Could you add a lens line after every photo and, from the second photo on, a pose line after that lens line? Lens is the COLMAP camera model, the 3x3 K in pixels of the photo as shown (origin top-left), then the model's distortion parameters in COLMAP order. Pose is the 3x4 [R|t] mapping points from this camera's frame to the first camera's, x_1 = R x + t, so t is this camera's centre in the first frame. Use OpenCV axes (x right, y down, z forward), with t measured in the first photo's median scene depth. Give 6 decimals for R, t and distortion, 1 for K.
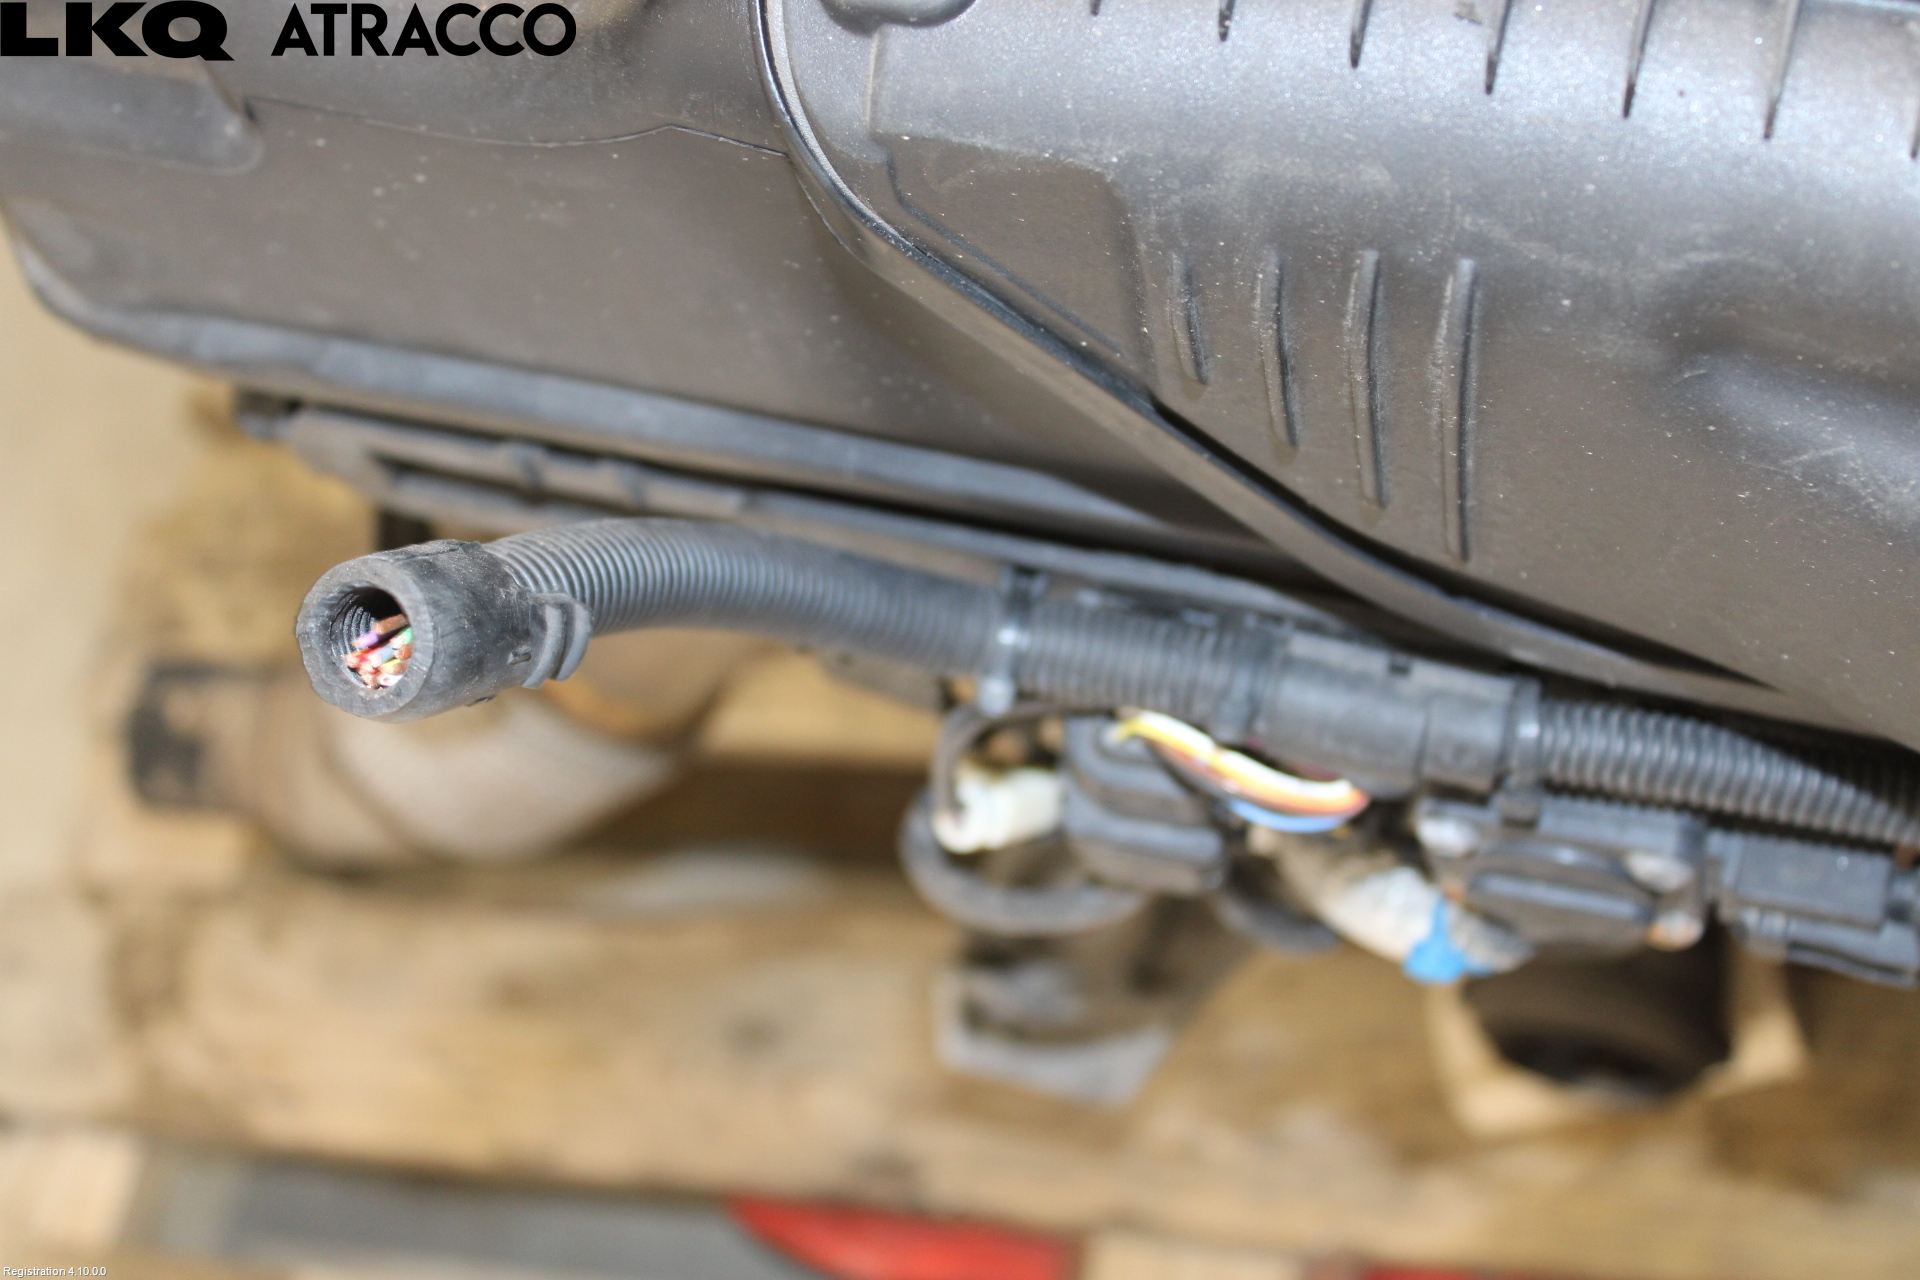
lens RADIAL K [[2843.6, 0, 957.7], [0, 2843.6, 641.1], [0, 0, 1]] dist [-0.103635, 0.000000]
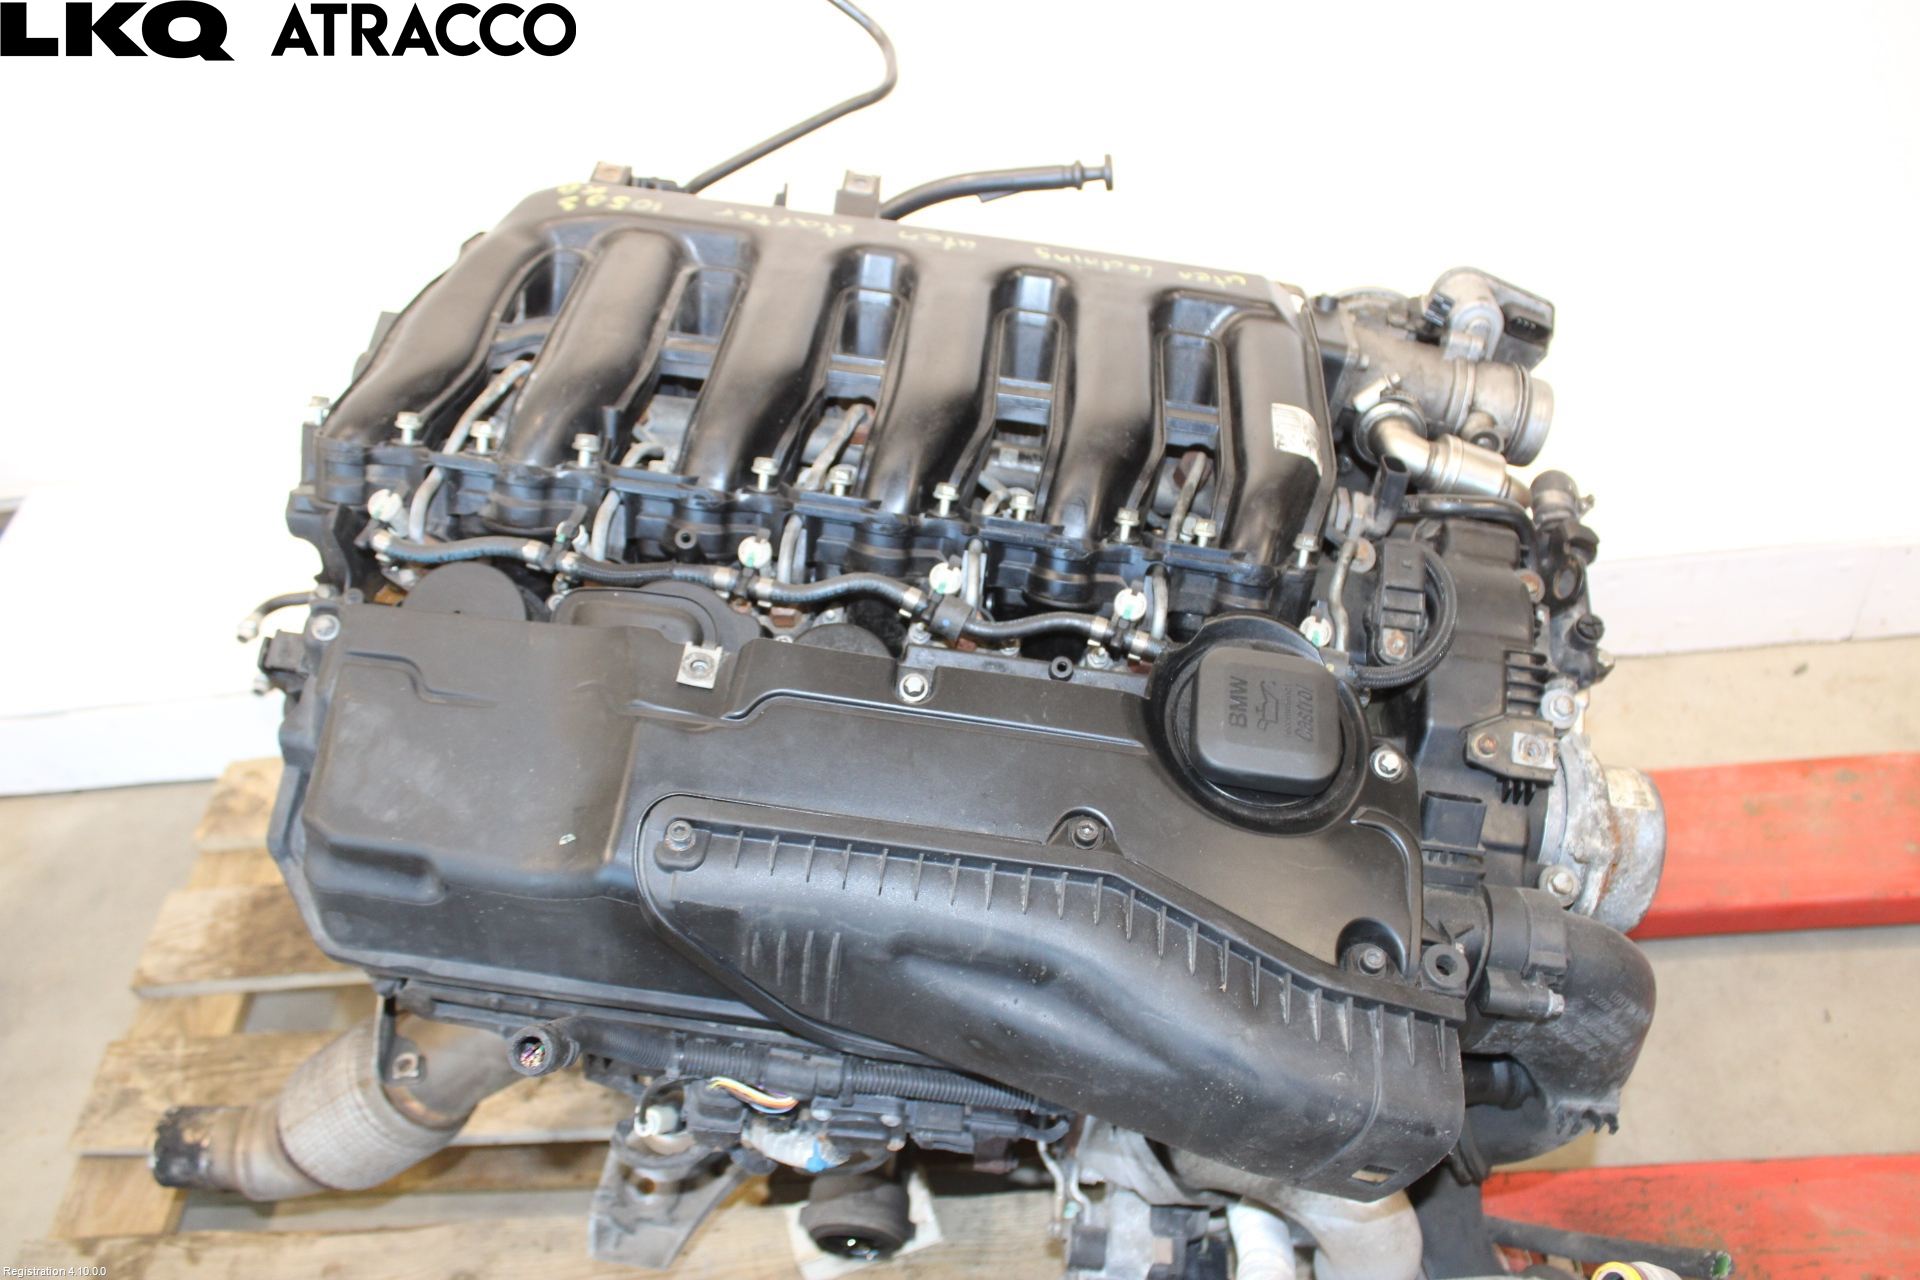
lens RADIAL K [[1593.0, 0, 958.4], [0, 1593.0, 637.2], [0, 0, 1]] dist [-0.062779, -0.005990]
pose [[0.950489, 0.028797, 0.309422, -0.248812], [0.060027, 0.959932, -0.273729, 0.054925], [-0.304906, 0.278750, 0.910676, -0.801813]]
